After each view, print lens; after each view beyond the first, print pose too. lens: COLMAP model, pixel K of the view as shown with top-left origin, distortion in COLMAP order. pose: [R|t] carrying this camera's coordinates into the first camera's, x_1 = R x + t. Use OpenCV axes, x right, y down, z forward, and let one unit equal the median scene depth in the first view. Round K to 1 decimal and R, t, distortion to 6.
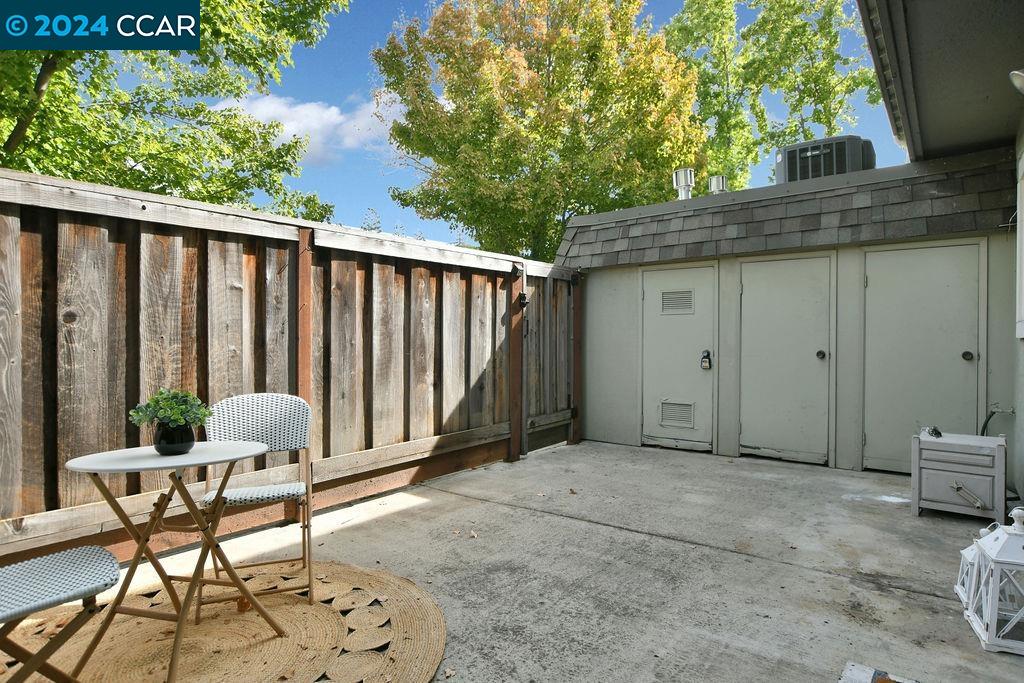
lens RADIAL K [[553.3, 0, 504.4], [0, 553.3, 340.9], [0, 0, 1]] dist [-0.023075, 0.003868]
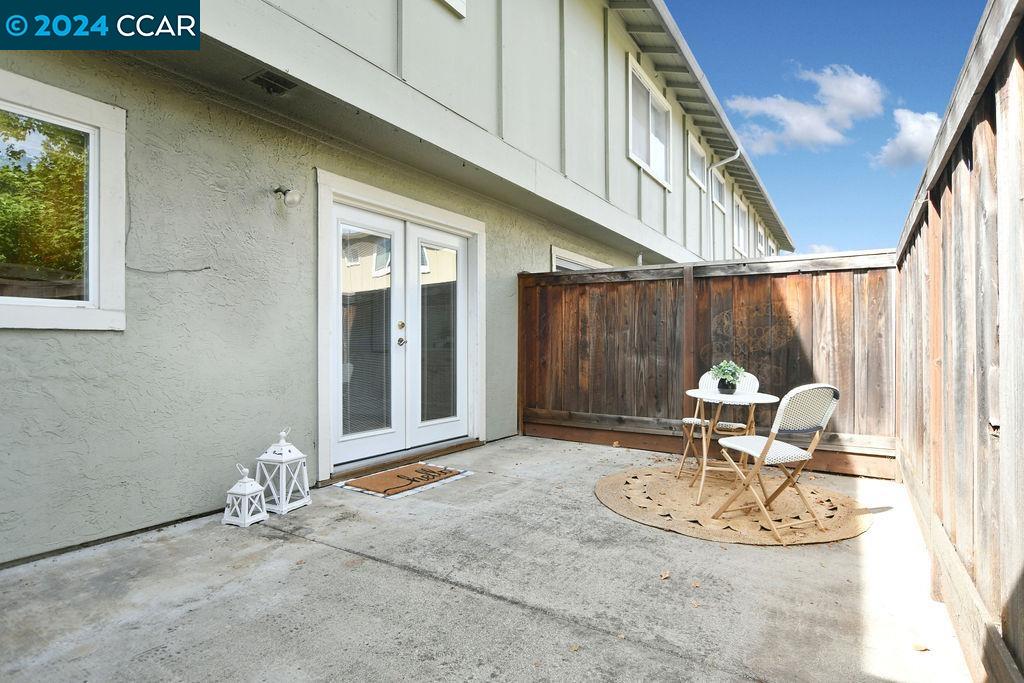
lens RADIAL K [[553.3, 0, 508.8], [0, 553.3, 341.9], [0, 0, 1]] dist [-0.023075, 0.003868]
pose [[-0.992055, -0.002501, -0.125781, 0.248719], [-0.001701, 0.999978, -0.006468, 0.015793], [0.125795, -0.006203, -0.992037, 1.609400]]
